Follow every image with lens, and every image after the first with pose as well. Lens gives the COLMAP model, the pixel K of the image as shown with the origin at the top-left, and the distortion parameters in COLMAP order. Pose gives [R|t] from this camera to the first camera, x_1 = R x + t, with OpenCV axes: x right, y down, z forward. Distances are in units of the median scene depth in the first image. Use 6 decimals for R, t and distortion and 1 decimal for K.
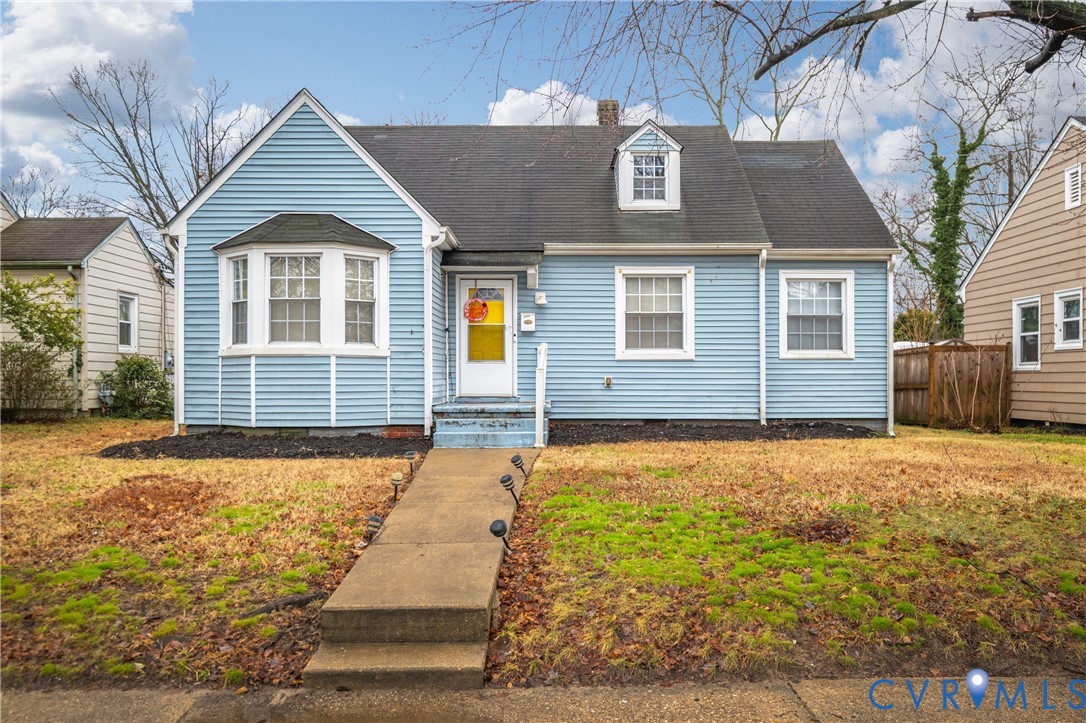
lens RADIAL K [[821.2, 0, 543.8], [0, 821.2, 360.4], [0, 0, 1]] dist [-0.005586, -0.001239]
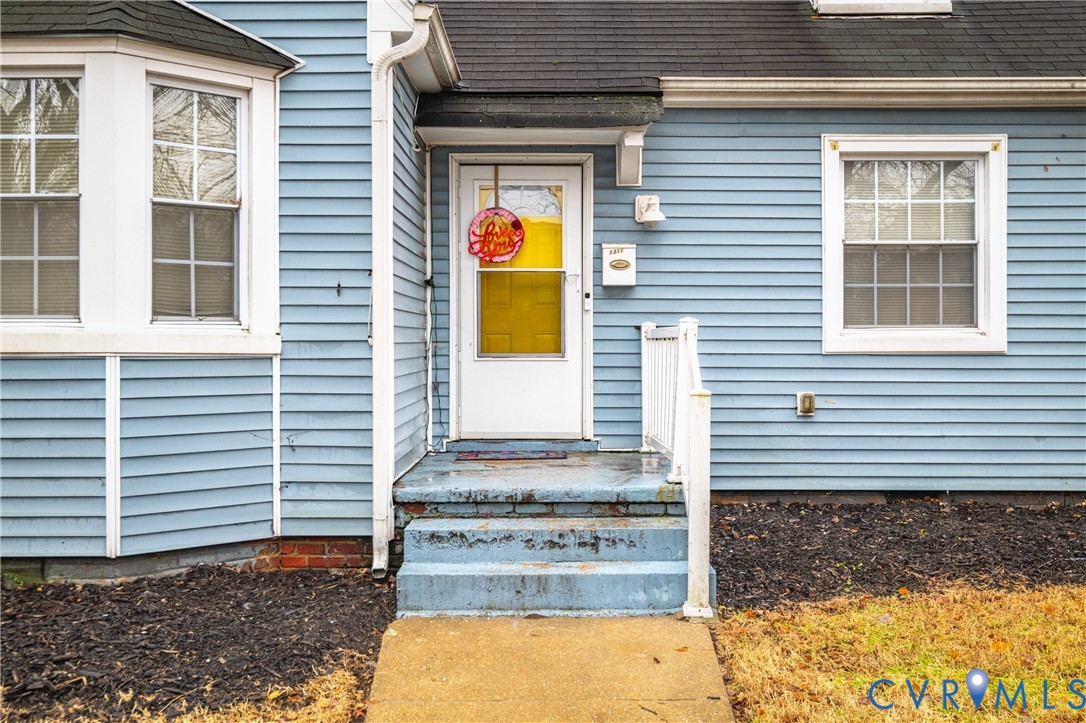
lens RADIAL K [[1038.2, 0, 548.1], [0, 1038.2, 313.7], [0, 0, 1]] dist [-0.000379, 0.000000]
pose [[0.999936, -0.000519, 0.011318, -0.062282], [0.000604, 0.999972, -0.007517, -0.017256], [-0.011314, 0.007523, 0.999908, 0.462306]]
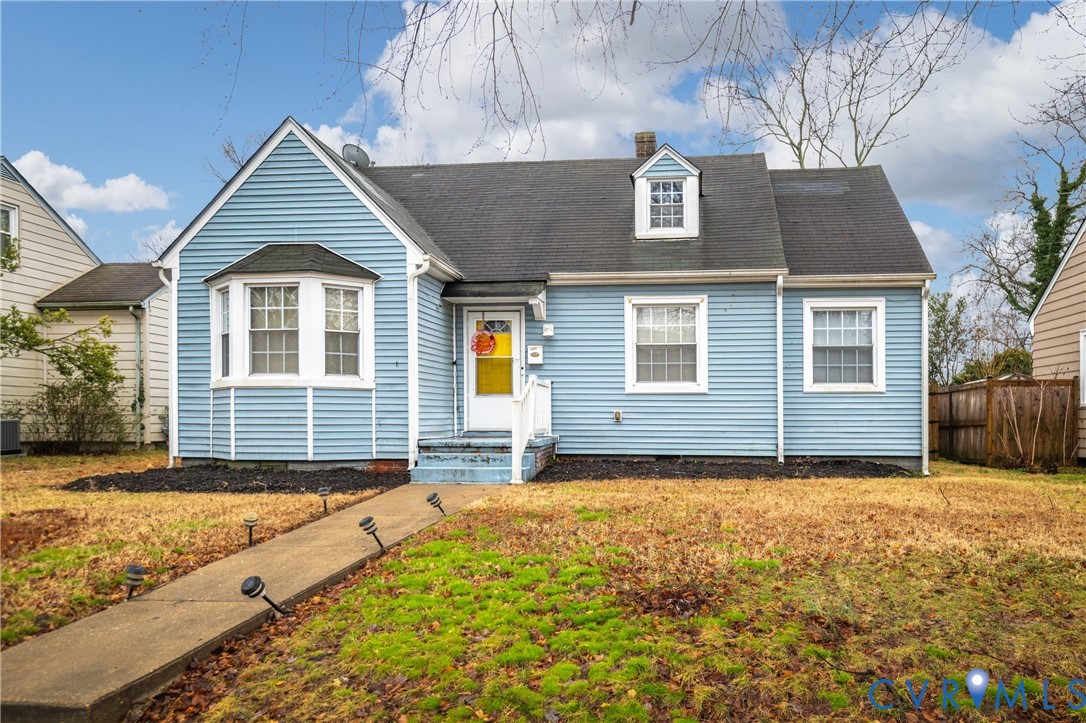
lens RADIAL K [[744.1, 0, 607.4], [0, 744.1, 404.6], [0, 0, 1]] dist [0.004506, -0.002590]
pose [[0.995059, 0.000568, -0.099281, 0.153913], [-0.000265, 0.999995, 0.003070, 0.009810], [0.099282, -0.003029, 0.995055, 0.129619]]
